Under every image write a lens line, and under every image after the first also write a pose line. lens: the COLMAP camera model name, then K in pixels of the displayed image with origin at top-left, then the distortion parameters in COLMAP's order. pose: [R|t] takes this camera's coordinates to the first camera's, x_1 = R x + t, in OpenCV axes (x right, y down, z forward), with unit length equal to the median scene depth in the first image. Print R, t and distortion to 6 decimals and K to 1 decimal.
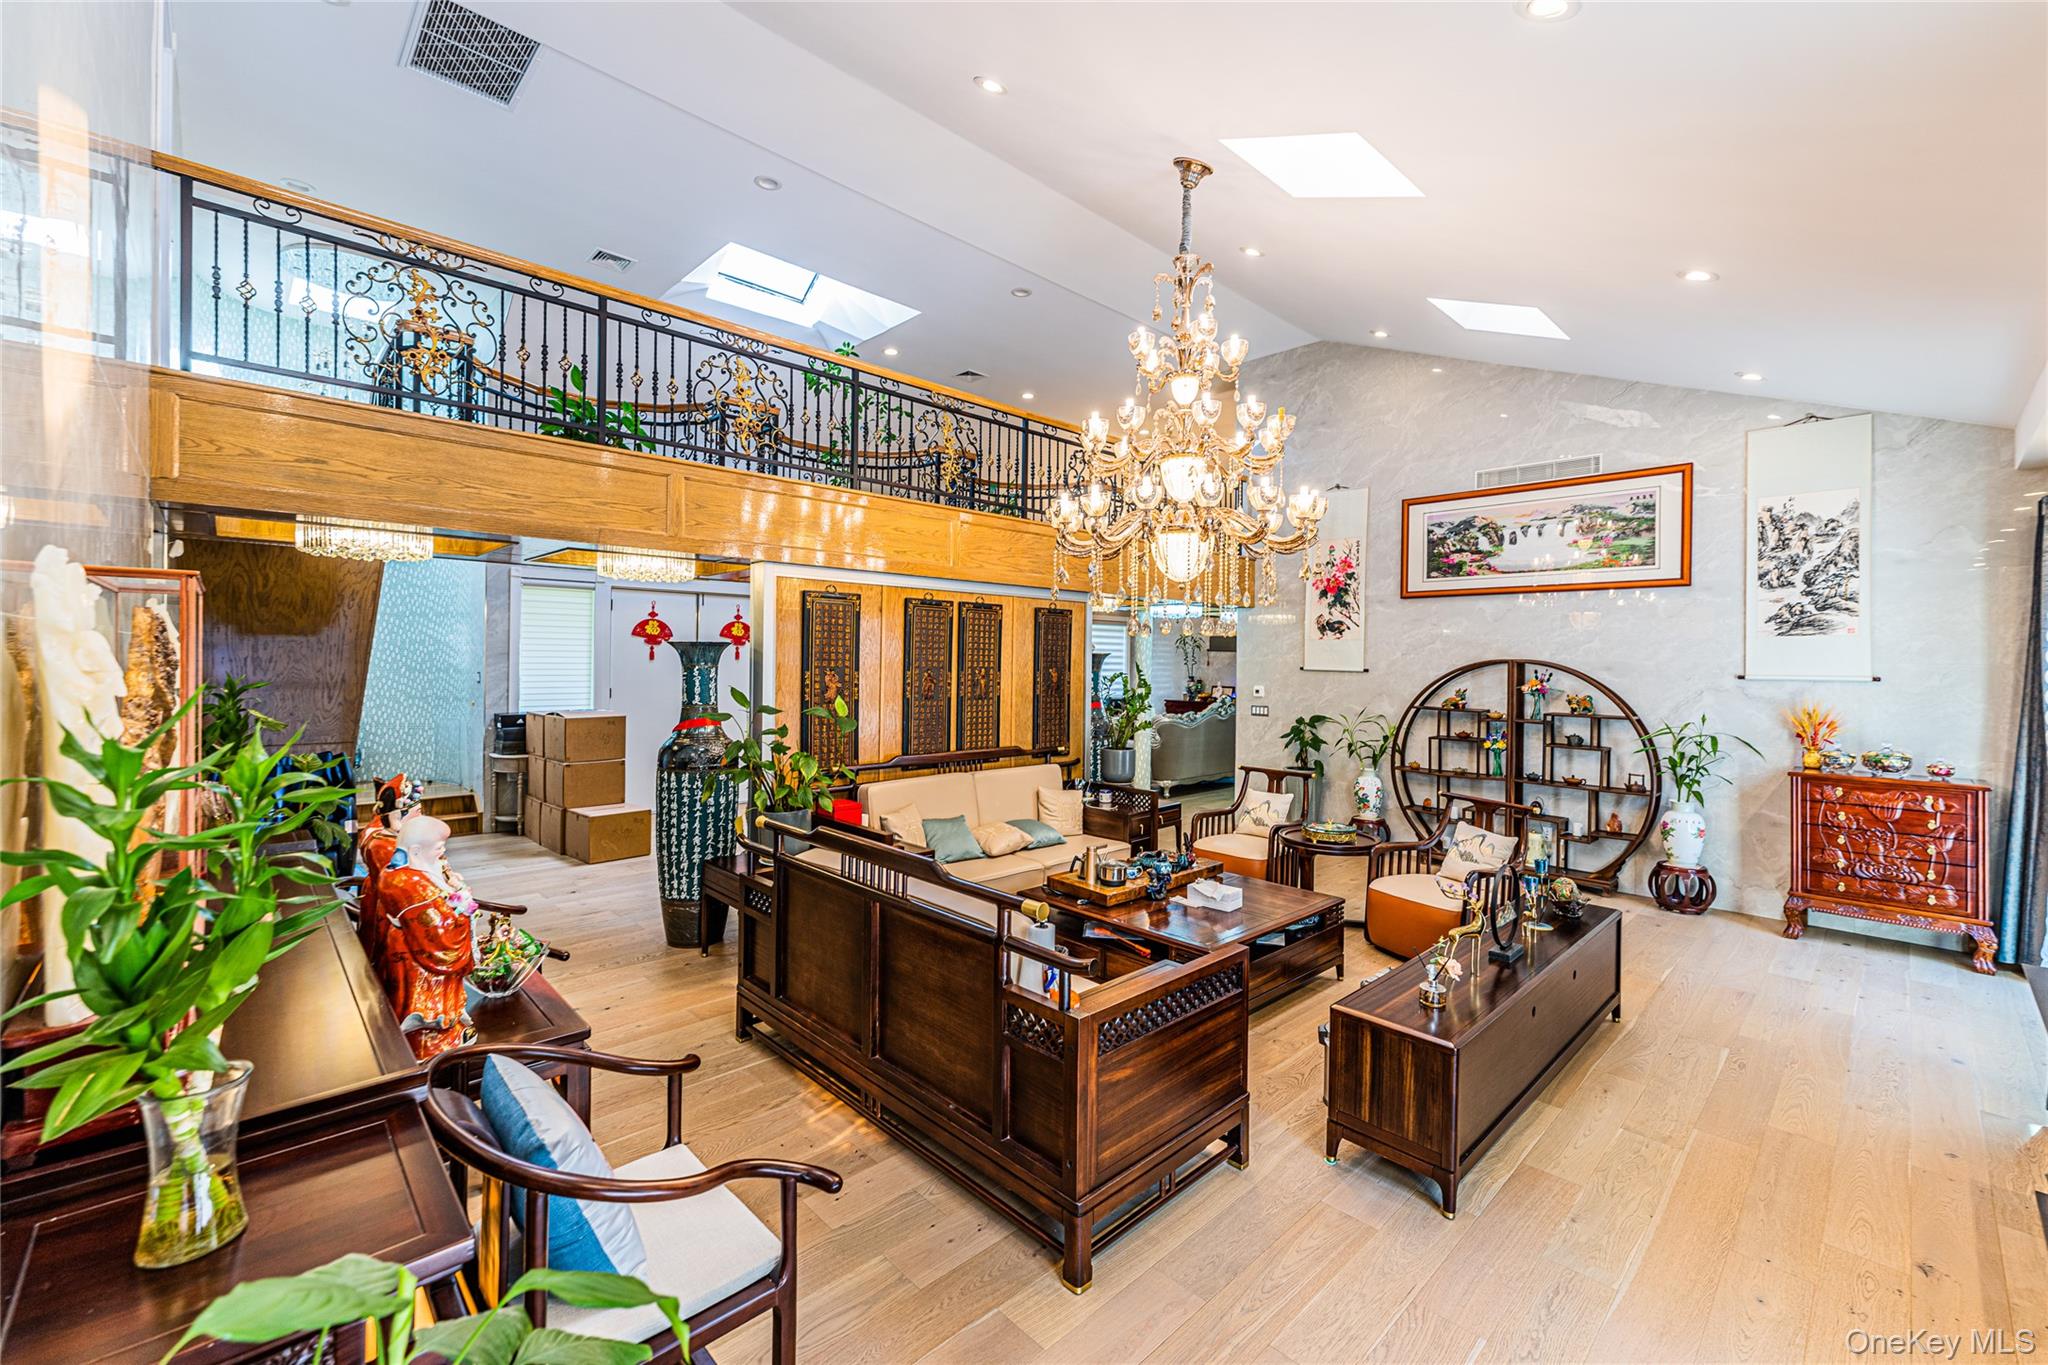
lens RADIAL K [[841.4, 0, 1040.5], [0, 841.4, 671.4], [0, 0, 1]] dist [-0.000353, 0.000003]
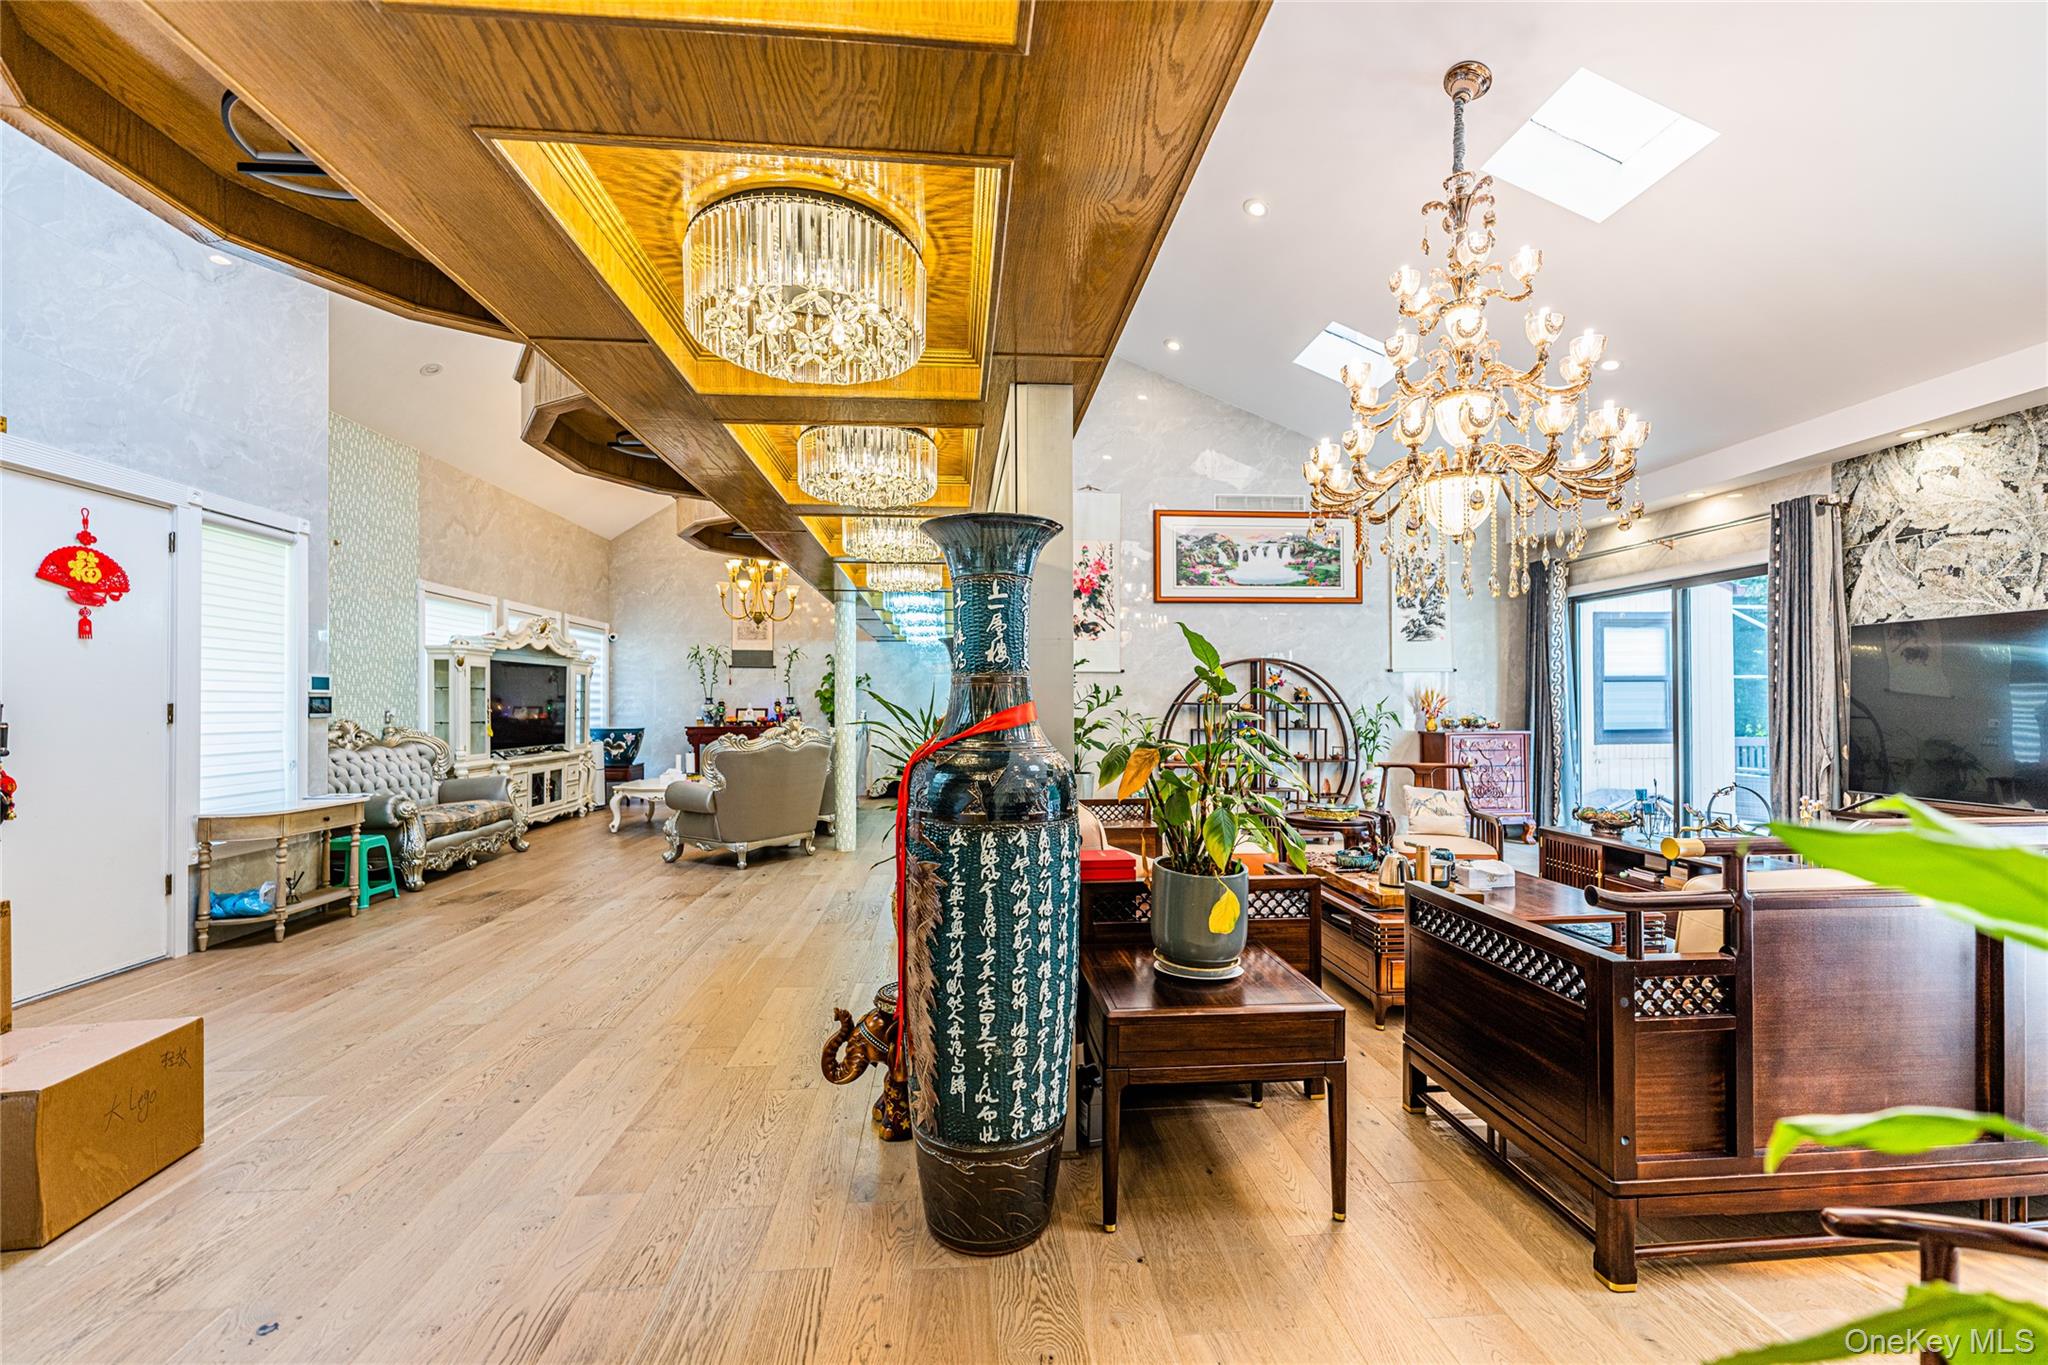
lens RADIAL K [[813.2, 0, 1033.1], [0, 813.2, 715.2], [0, 0, 1]] dist [0.000204, -0.000106]
pose [[0.626793, -0.026895, 0.778722, -0.522108], [0.025064, 0.999583, 0.014349, 0.040964], [-0.778783, 0.010524, 0.627206, 0.524432]]
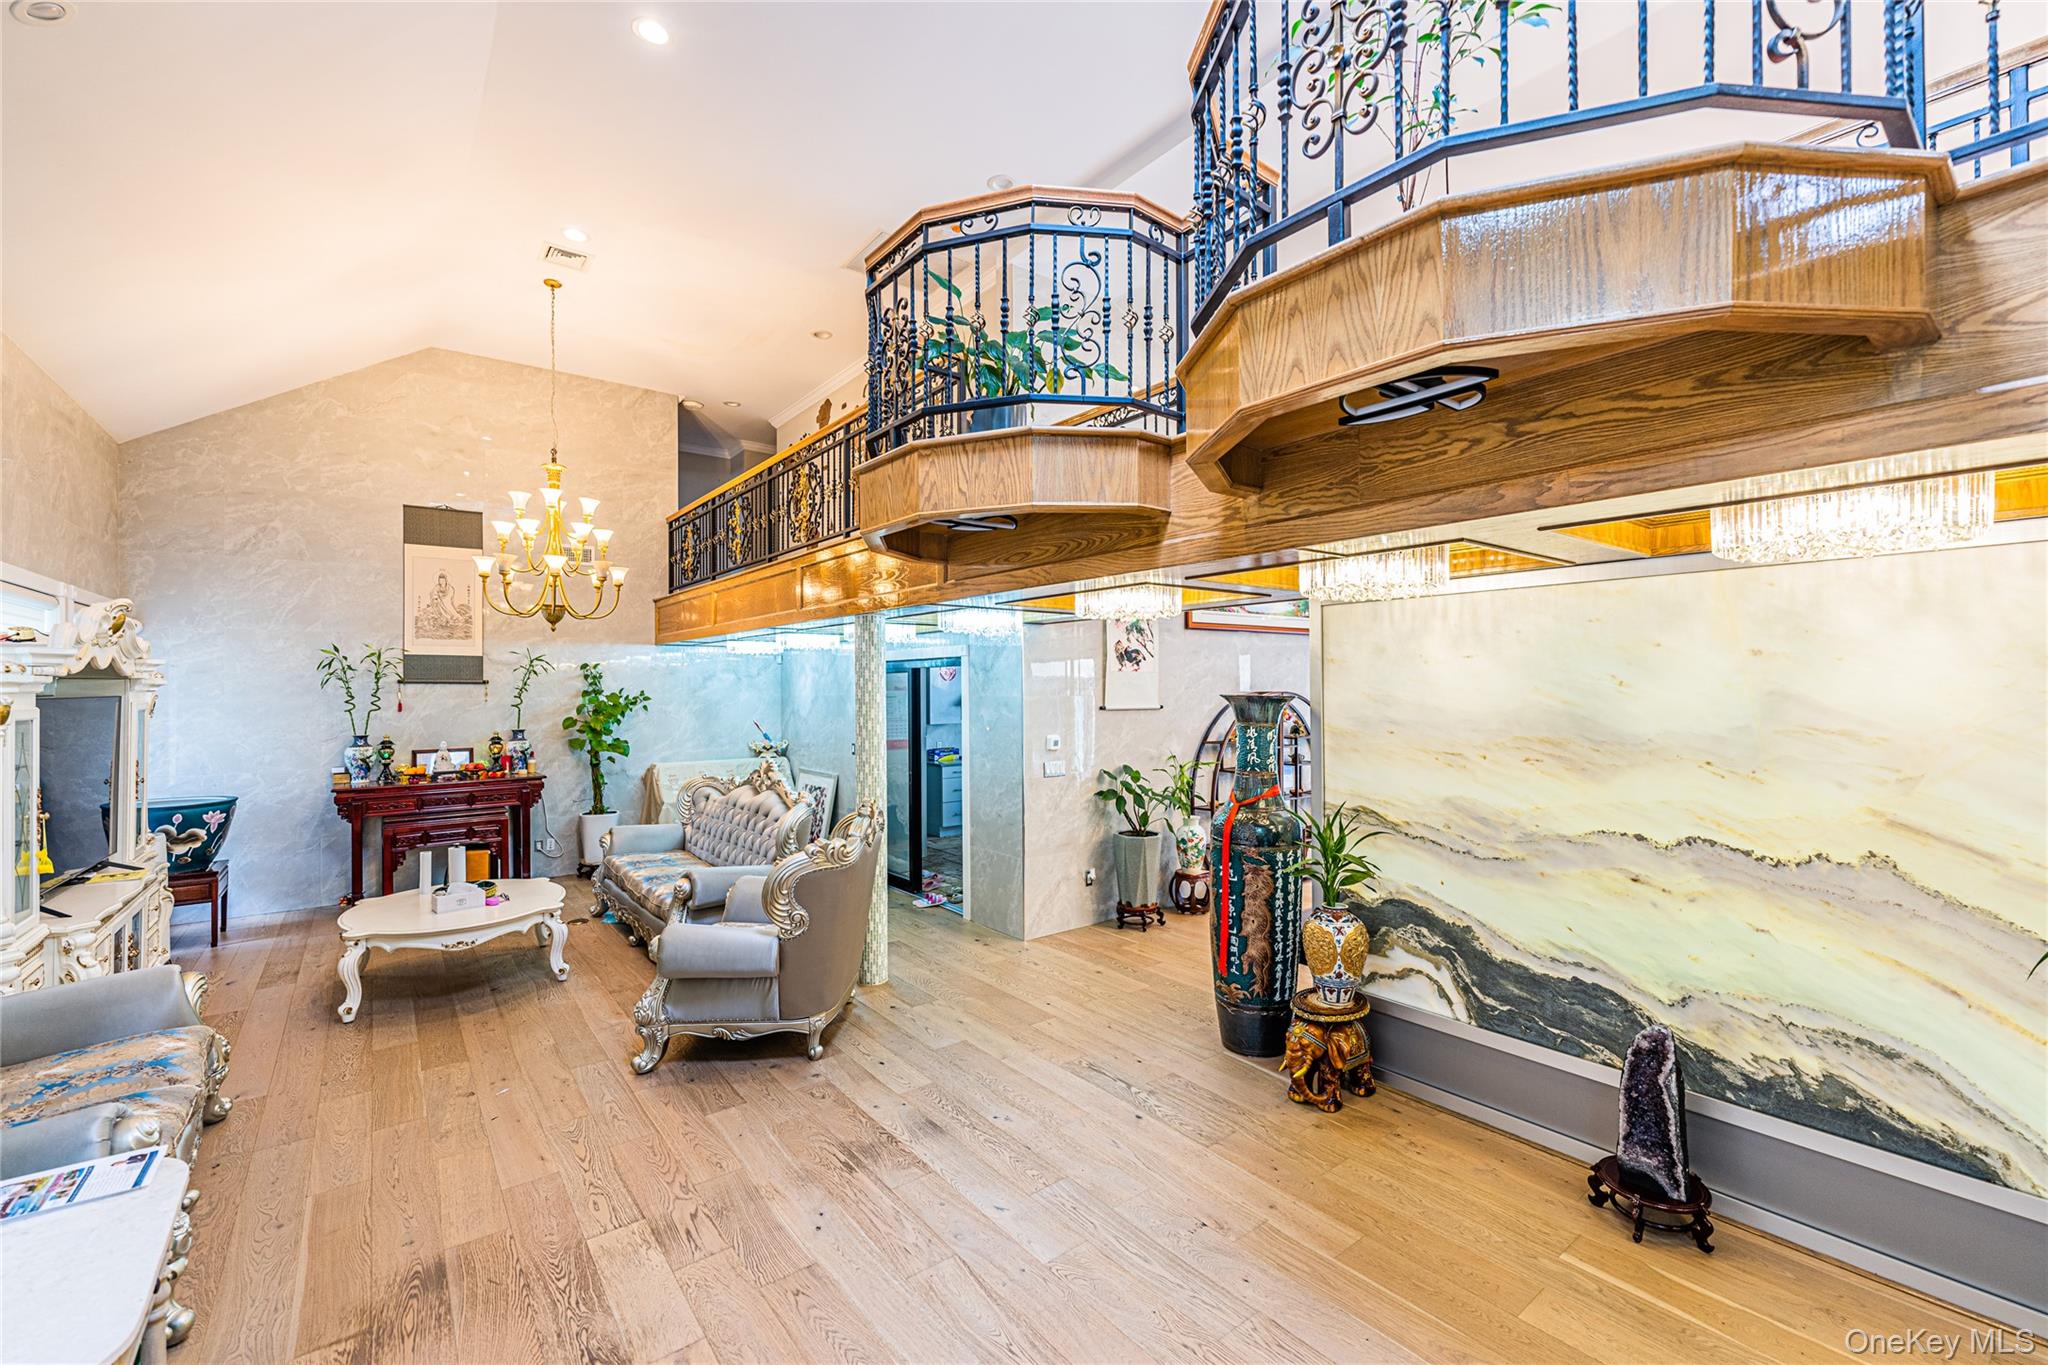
lens RADIAL K [[841.4, 0, 1040.5], [0, 841.4, 671.4], [0, 0, 1]] dist [-0.000353, 0.000003]
pose [[0.098984, 0.003984, 0.995081, -0.573252], [0.023624, 0.999701, -0.006352, -0.040666], [-0.994809, 0.024136, 0.098860, 1.179524]]
